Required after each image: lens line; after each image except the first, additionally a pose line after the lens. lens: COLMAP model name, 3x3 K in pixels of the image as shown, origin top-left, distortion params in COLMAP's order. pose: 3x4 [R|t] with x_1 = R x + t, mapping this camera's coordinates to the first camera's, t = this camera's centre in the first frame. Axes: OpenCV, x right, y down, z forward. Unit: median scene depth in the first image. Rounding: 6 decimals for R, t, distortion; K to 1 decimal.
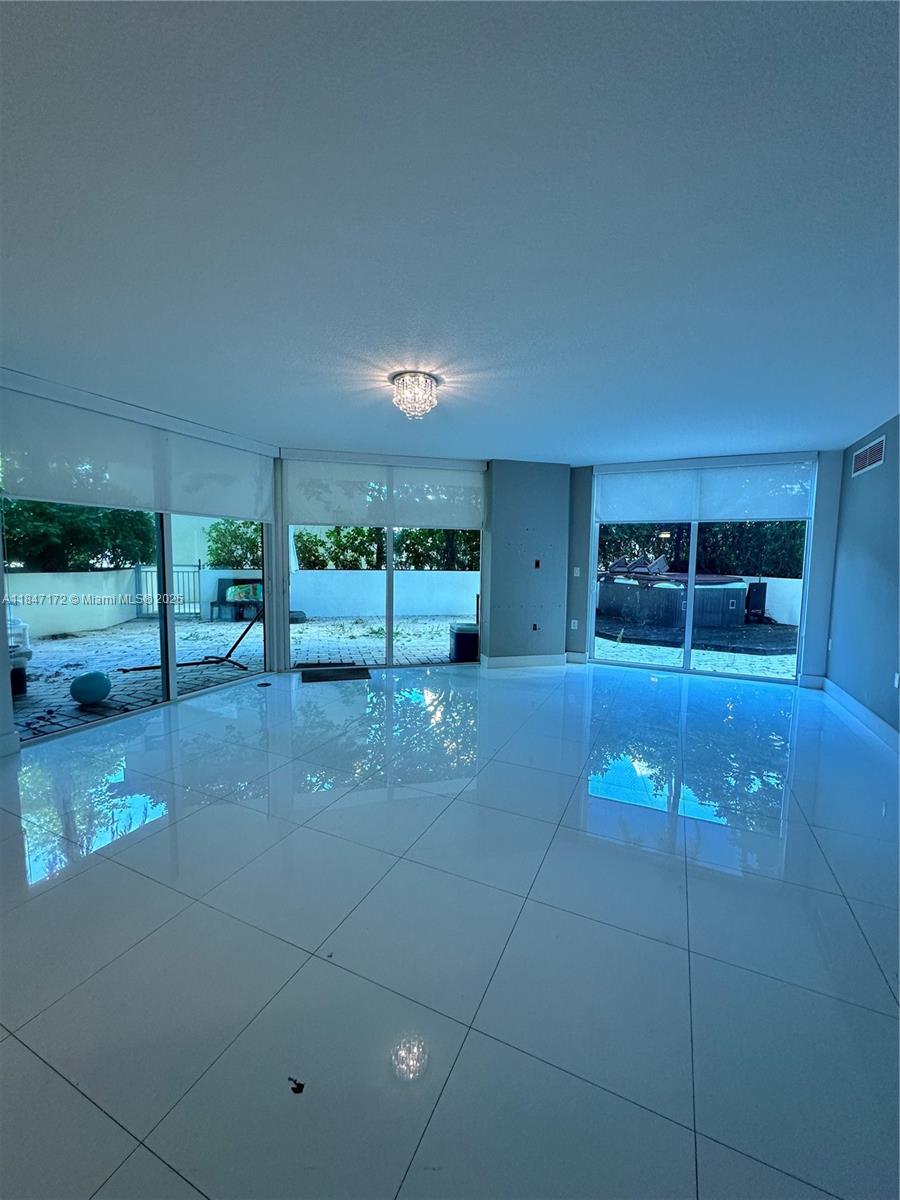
lens RADIAL K [[480.5, 0, 446.3], [0, 480.5, 598.4], [0, 0, 1]] dist [-0.001957, -0.000094]
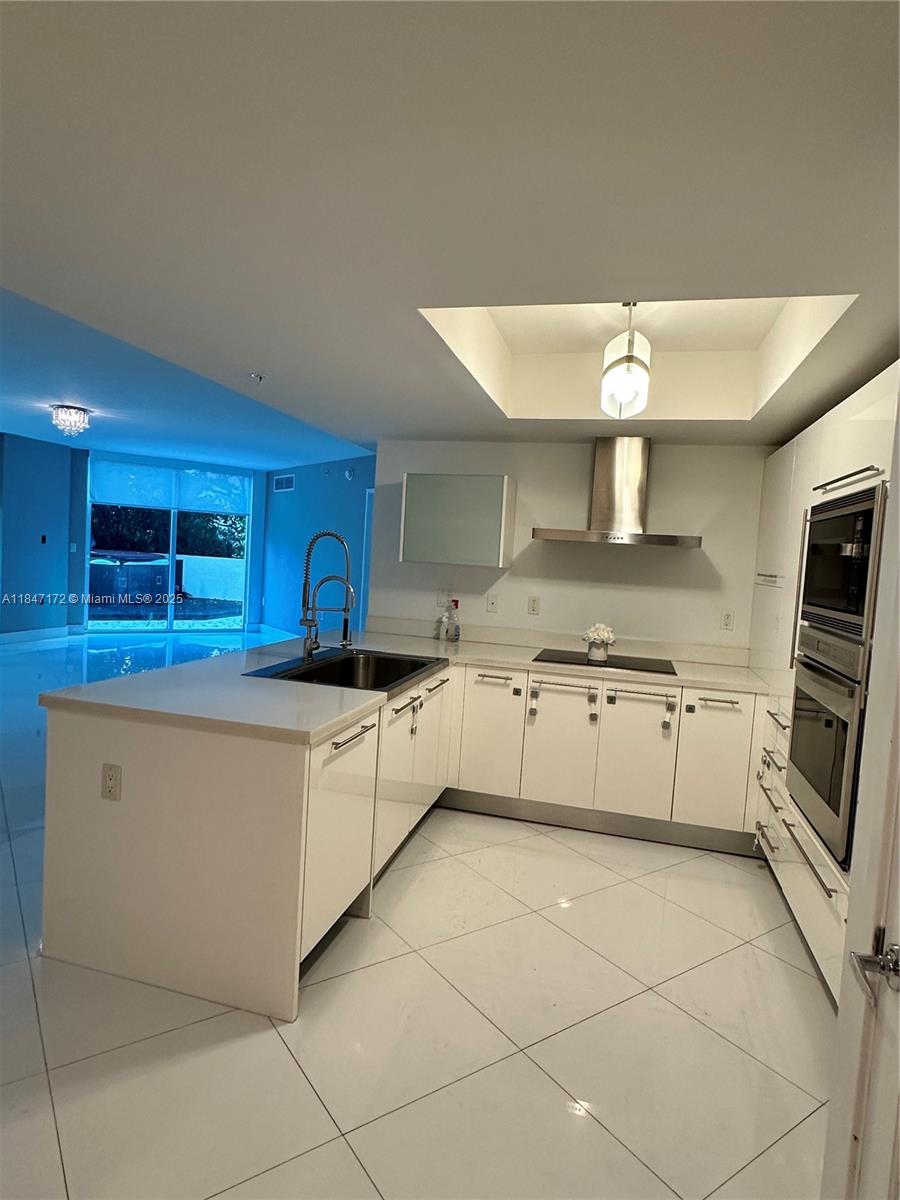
lens RADIAL K [[697.8, 0, 444.5], [0, 697.8, 599.0], [0, 0, 1]] dist [-0.008519, -0.001162]
pose [[0.495606, -0.042112, 0.867526, -0.660453], [0.022974, 0.999110, 0.035375, 0.021550], [-0.868244, 0.002399, 0.496132, -0.464817]]
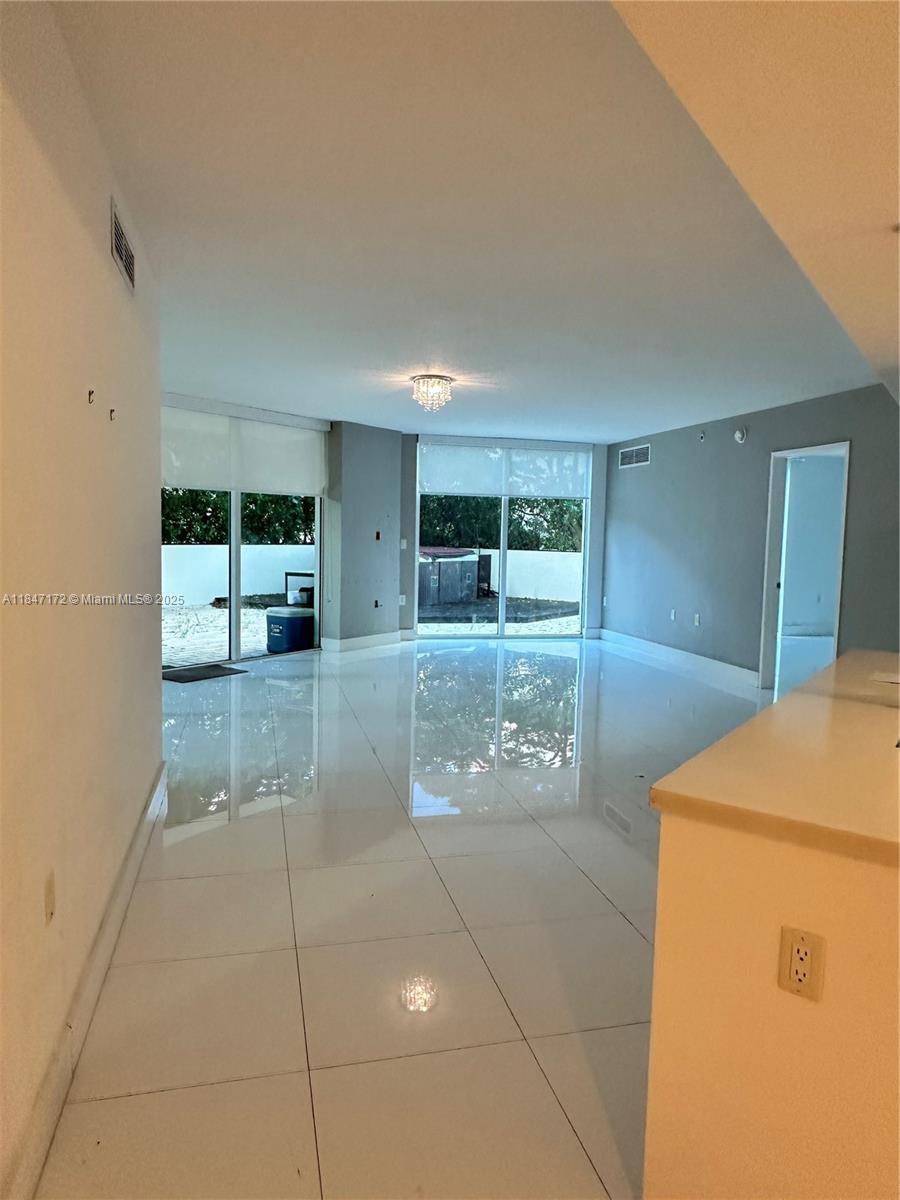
lens RADIAL K [[773.4, 0, 445.2], [0, 773.4, 593.2], [0, 0, 1]] dist [0.006114, -0.000073]
pose [[0.773695, -0.047763, 0.631755, -0.644719], [0.044498, 0.998788, 0.021016, 0.012964], [-0.631994, 0.011852, 0.774883, -0.237397]]
